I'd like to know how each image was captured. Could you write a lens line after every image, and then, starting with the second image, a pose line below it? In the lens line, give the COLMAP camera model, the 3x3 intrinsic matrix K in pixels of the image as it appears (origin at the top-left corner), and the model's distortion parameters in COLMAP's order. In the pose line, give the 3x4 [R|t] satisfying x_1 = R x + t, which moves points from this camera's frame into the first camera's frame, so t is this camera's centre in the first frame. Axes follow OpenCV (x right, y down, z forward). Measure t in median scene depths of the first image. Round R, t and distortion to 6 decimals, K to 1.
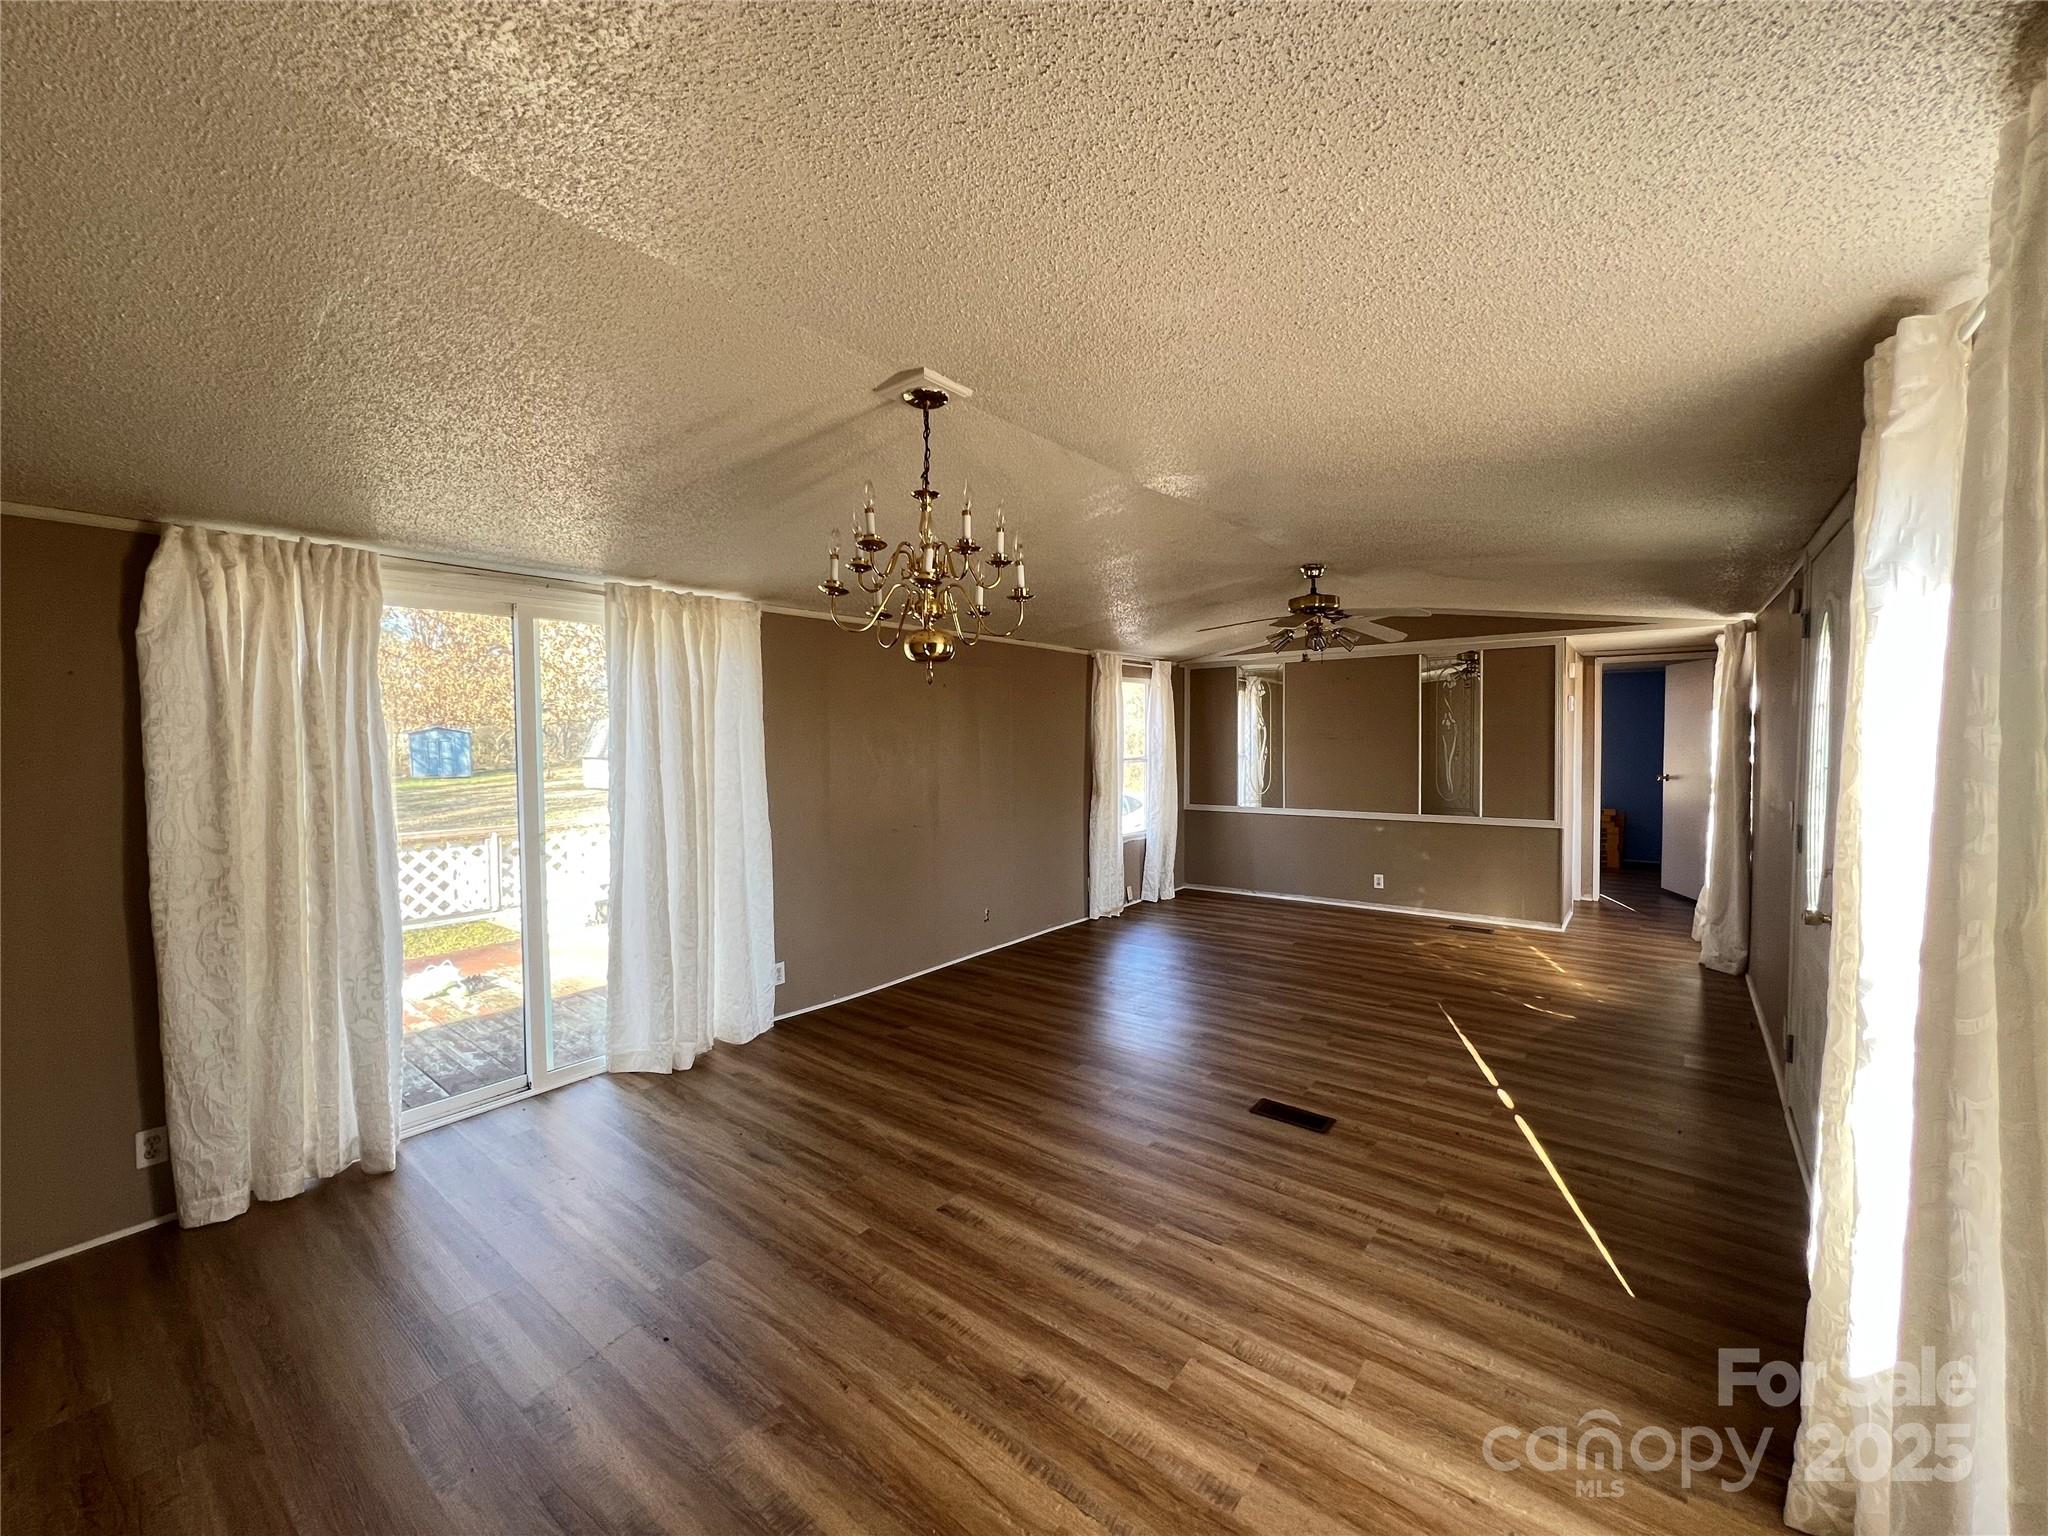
lens RADIAL K [[814.9, 0, 1016.9], [0, 814.9, 770.8], [0, 0, 1]] dist [-0.000634, 0.000056]
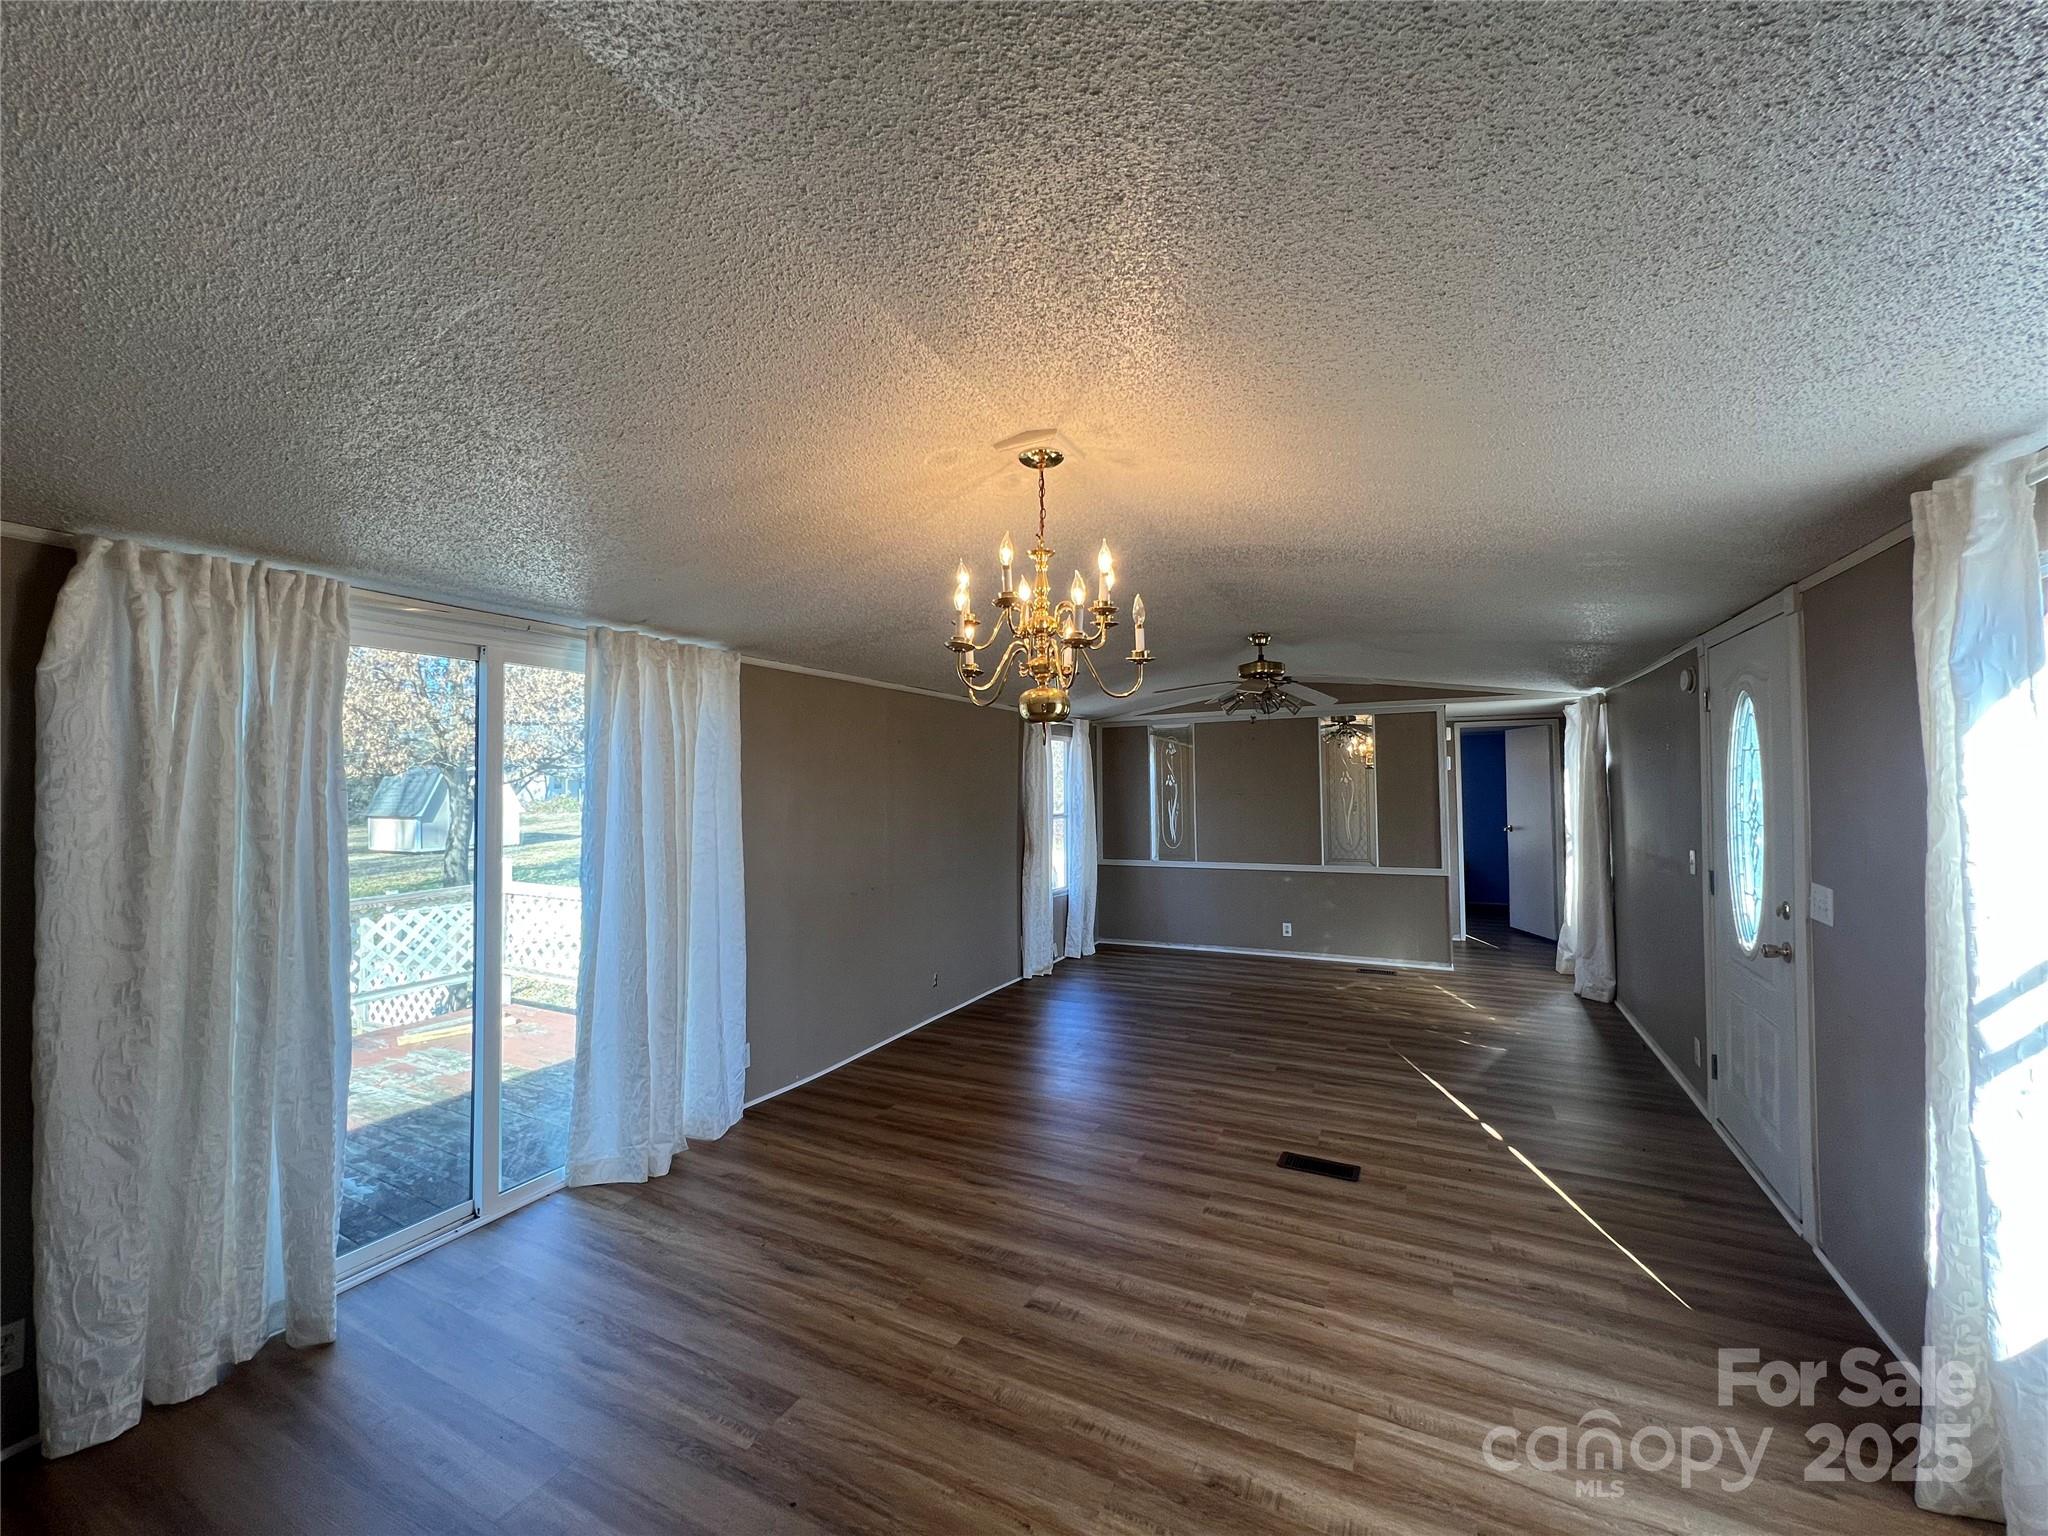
lens RADIAL K [[814.9, 0, 1015.9], [0, 814.9, 771.8], [0, 0, 1]] dist [-0.000634, 0.000056]
pose [[0.980614, 0.002906, 0.195928, -0.246129], [0.009994, 0.997847, -0.064819, -0.008906], [-0.195694, 0.065520, 0.978474, 0.043355]]
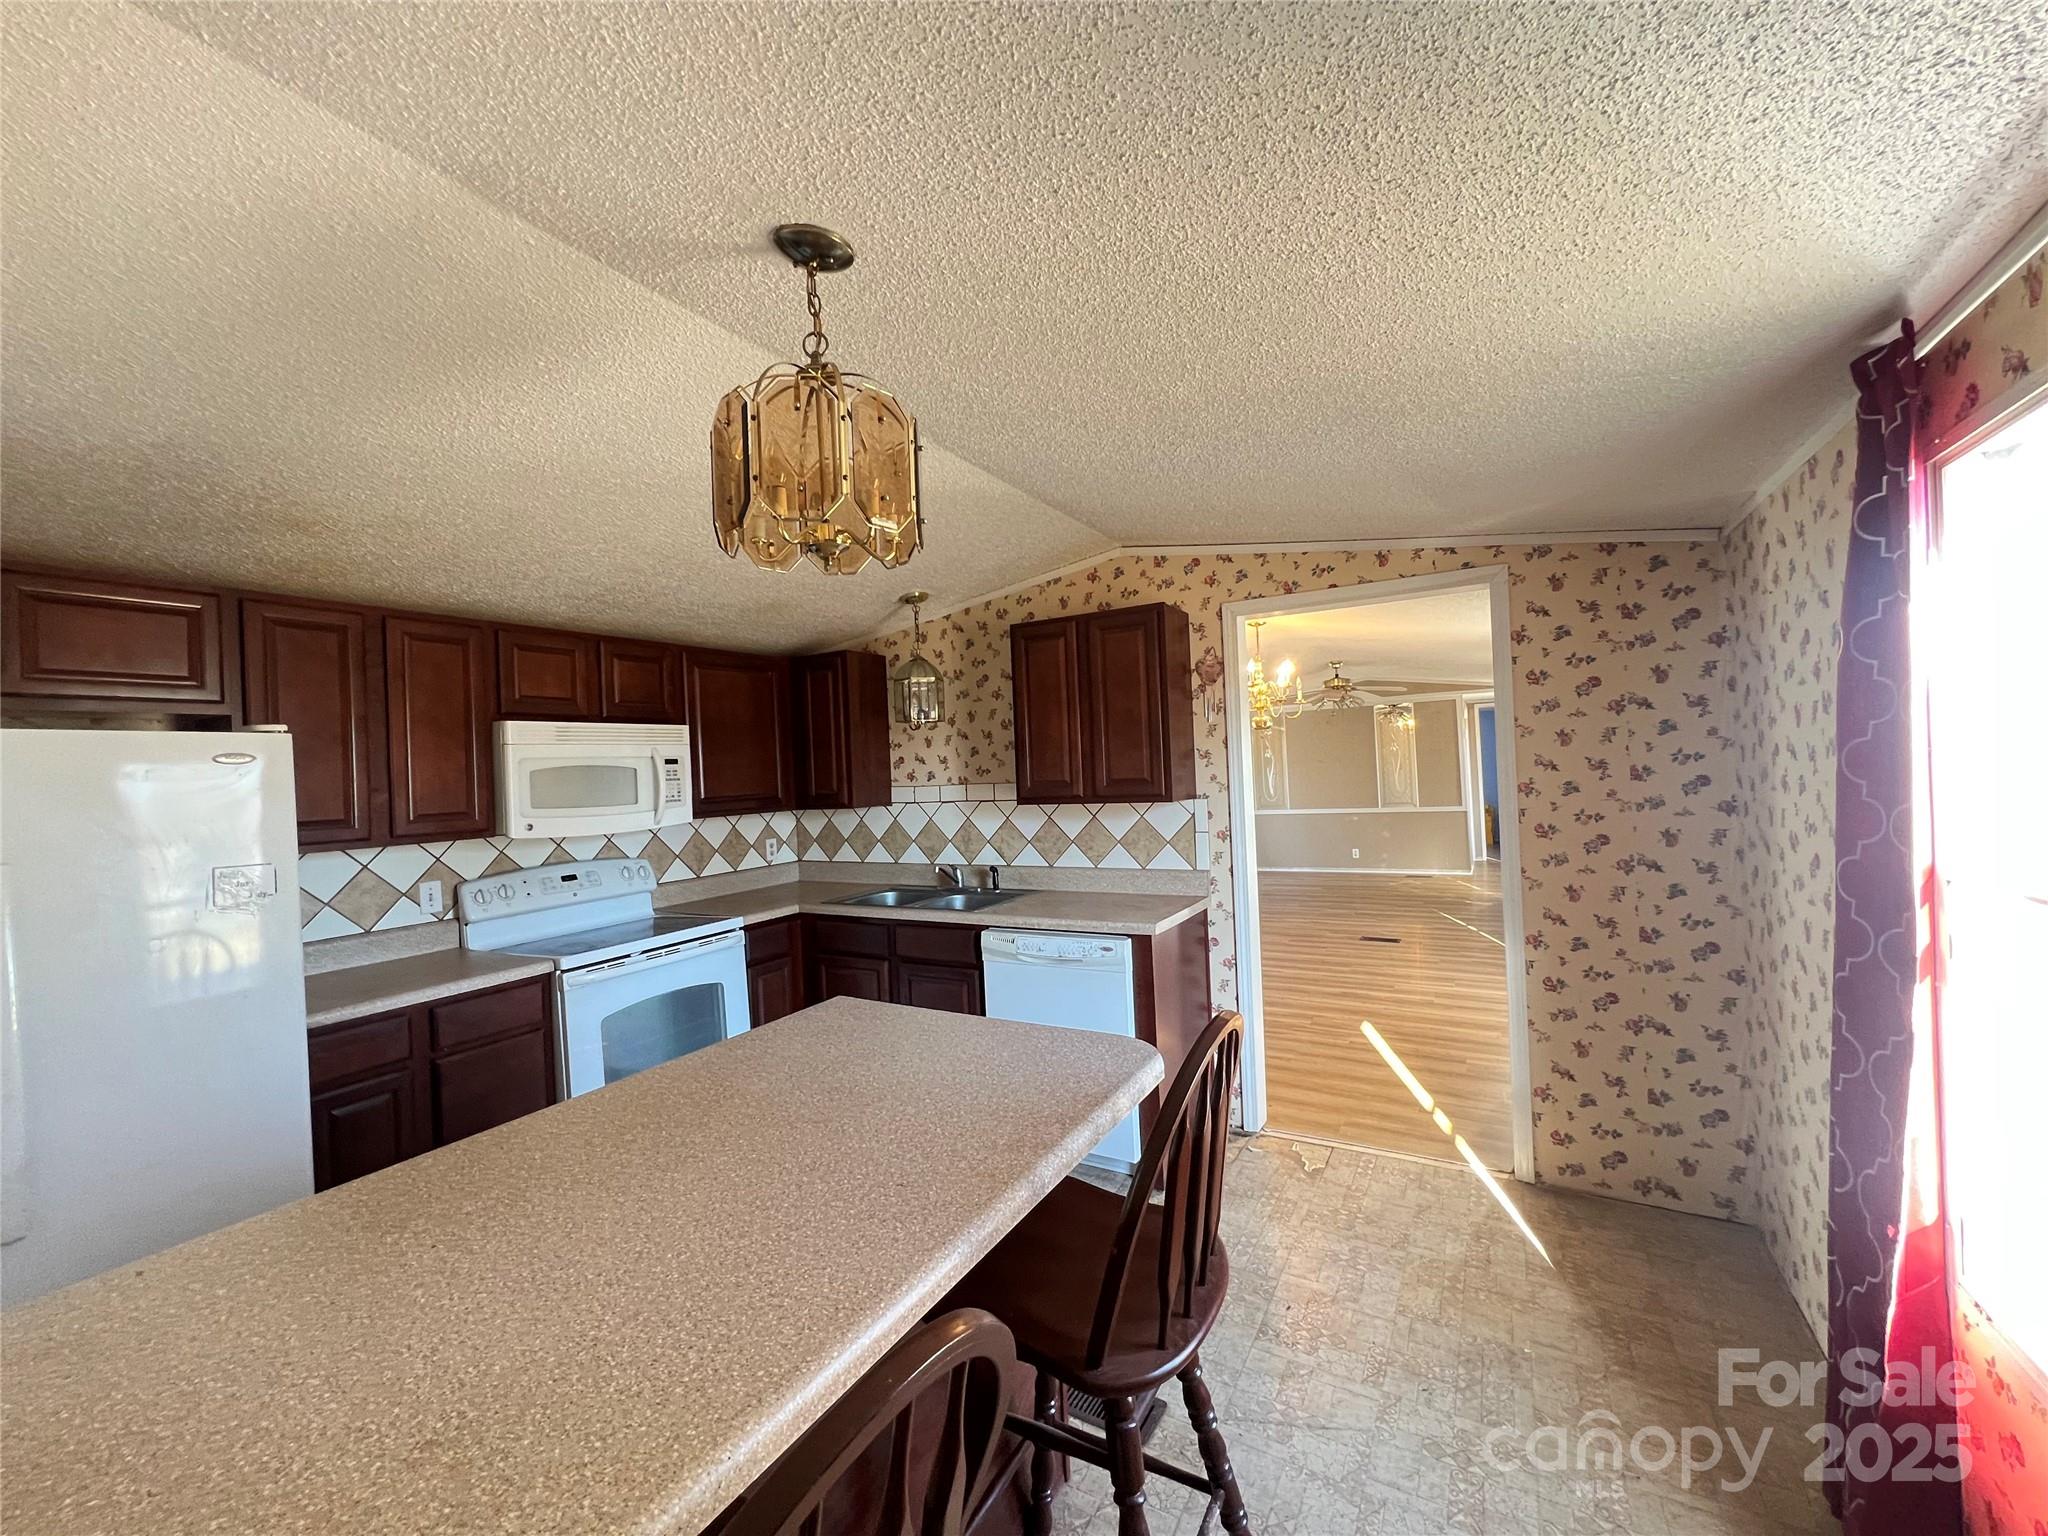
lens RADIAL K [[821.3, 0, 1017.6], [0, 821.3, 765.8], [0, 0, 1]] dist [-0.001834, 0.000539]
pose [[0.989628, -0.032796, 0.139862, -0.879926], [0.040283, 0.997884, -0.051036, 0.055404], [-0.137892, 0.056140, 0.988855, -0.990915]]
